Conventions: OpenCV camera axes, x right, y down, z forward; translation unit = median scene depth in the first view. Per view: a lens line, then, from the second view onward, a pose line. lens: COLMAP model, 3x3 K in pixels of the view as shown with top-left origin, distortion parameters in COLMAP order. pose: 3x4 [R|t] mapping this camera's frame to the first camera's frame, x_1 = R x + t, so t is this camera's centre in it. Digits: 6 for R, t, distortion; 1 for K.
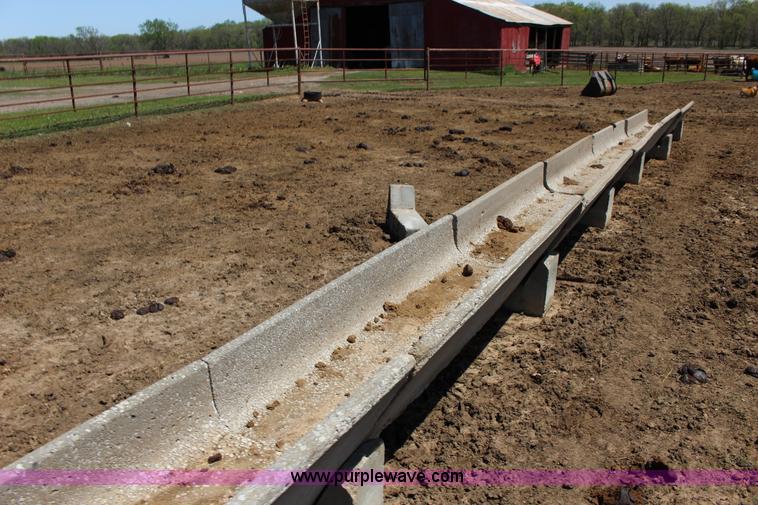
lens RADIAL K [[622.9, 0, 379.0], [0, 622.9, 252.5], [0, 0, 1]] dist [-0.153933, 0.125175]
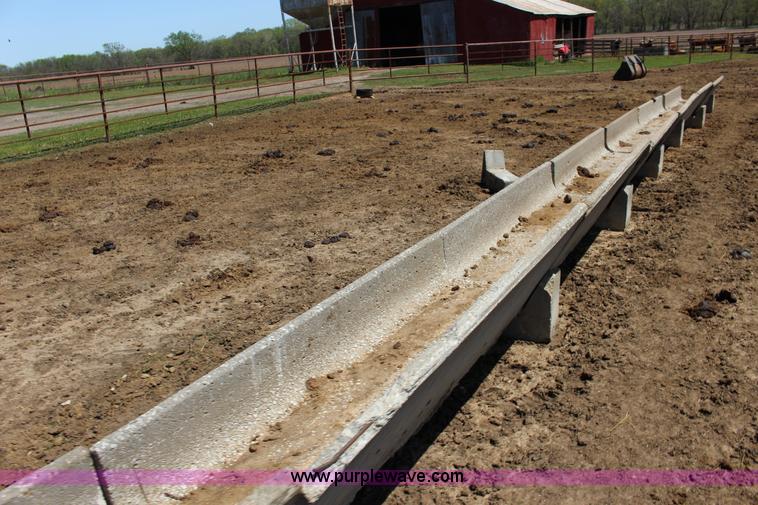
lens RADIAL K [[622.2, 0, 381.2], [0, 622.2, 247.6], [0, 0, 1]] dist [-0.152375, 0.124452]
pose [[0.998041, -0.046262, -0.042130, -0.039301], [0.045952, 0.998909, -0.008293, 0.023484], [0.042468, 0.006341, 0.999078, -0.066487]]
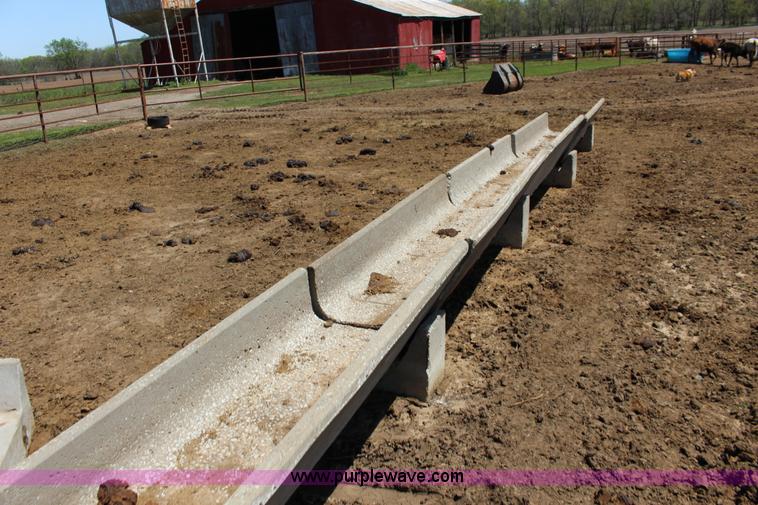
lens RADIAL K [[622.9, 0, 379.0], [0, 622.9, 252.5], [0, 0, 1]] dist [-0.153933, 0.125175]
pose [[0.991511, -0.091154, 0.092720, 0.081184], [0.091541, 0.995801, 0.000084, -0.044677], [-0.092338, 0.008404, 0.995692, 0.138853]]
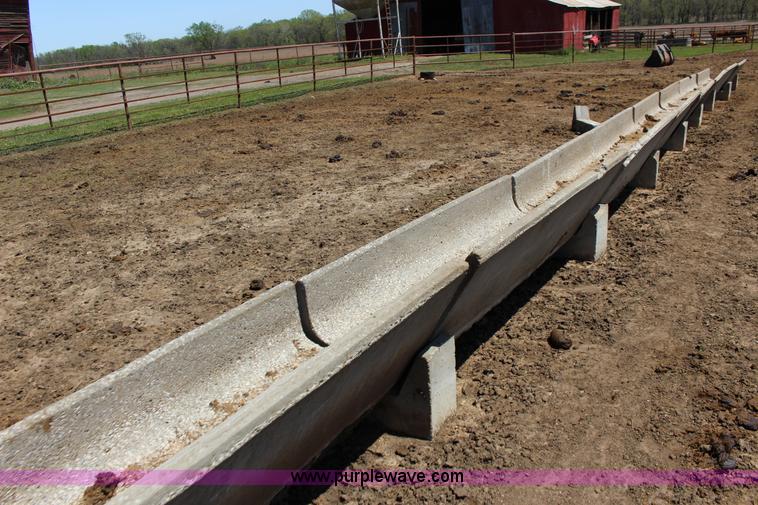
lens RADIAL K [[622.2, 0, 381.2], [0, 622.2, 247.6], [0, 0, 1]] dist [-0.152375, 0.124452]
pose [[0.997382, -0.035574, -0.062963, -0.116355], [0.035867, 0.999350, 0.003525, 0.071193], [0.062796, -0.005774, 0.998010, -0.201328]]
